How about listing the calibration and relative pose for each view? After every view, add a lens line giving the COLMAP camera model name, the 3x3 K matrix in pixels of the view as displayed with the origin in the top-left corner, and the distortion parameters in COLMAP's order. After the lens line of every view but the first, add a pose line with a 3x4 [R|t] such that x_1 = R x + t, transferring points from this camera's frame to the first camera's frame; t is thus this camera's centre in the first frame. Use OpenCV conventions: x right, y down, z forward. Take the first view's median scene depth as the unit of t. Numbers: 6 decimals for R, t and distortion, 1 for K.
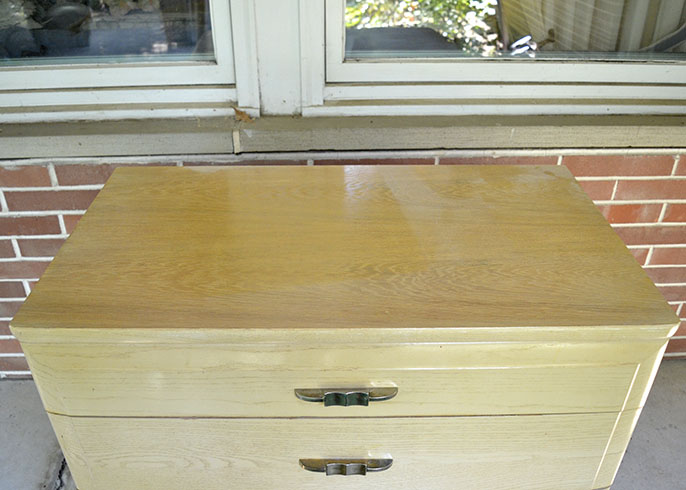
lens RADIAL K [[620.5, 0, 341.7], [0, 620.5, 245.4], [0, 0, 1]] dist [-0.059172, 0.010554]
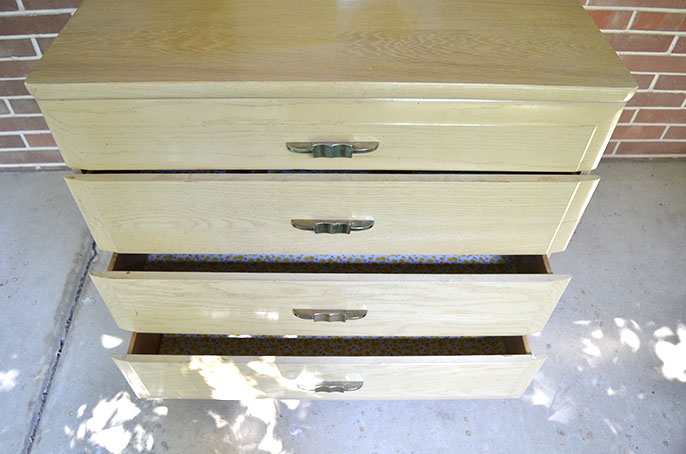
lens RADIAL K [[536.5, 0, 341.4], [0, 536.5, 229.7], [0, 0, 1]] dist [-0.067292, 0.021301]
pose [[0.999917, 0.011795, 0.005206, 0.018471], [-0.012730, 0.967299, 0.253320, 0.127053], [-0.002047, -0.253365, 0.967369, 0.022346]]
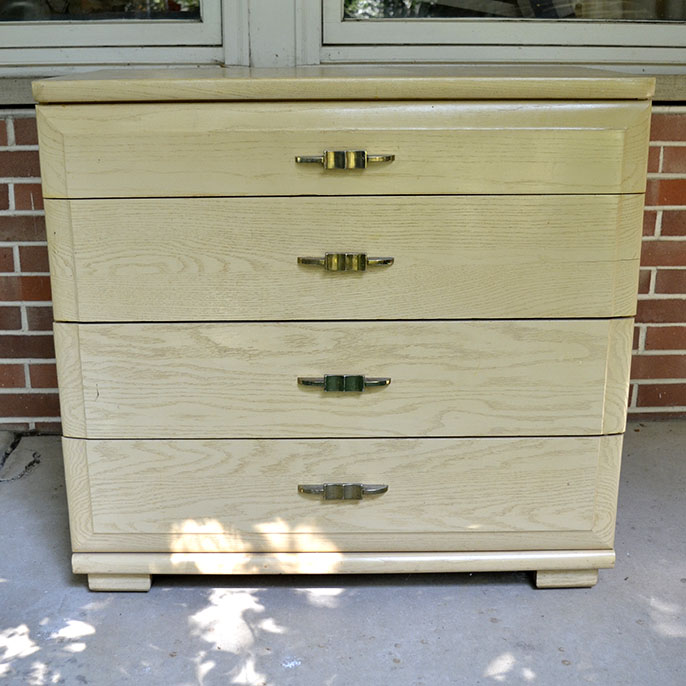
lens RADIAL K [[1060.0, 0, 340.5], [0, 1060.0, 344.2], [0, 0, 1]] dist [-0.021346, 0.000000]
pose [[0.999986, -0.004912, -0.002130, 0.001788], [0.004097, 0.958177, -0.286146, 0.910319], [0.003447, 0.286133, 0.958184, -0.533772]]
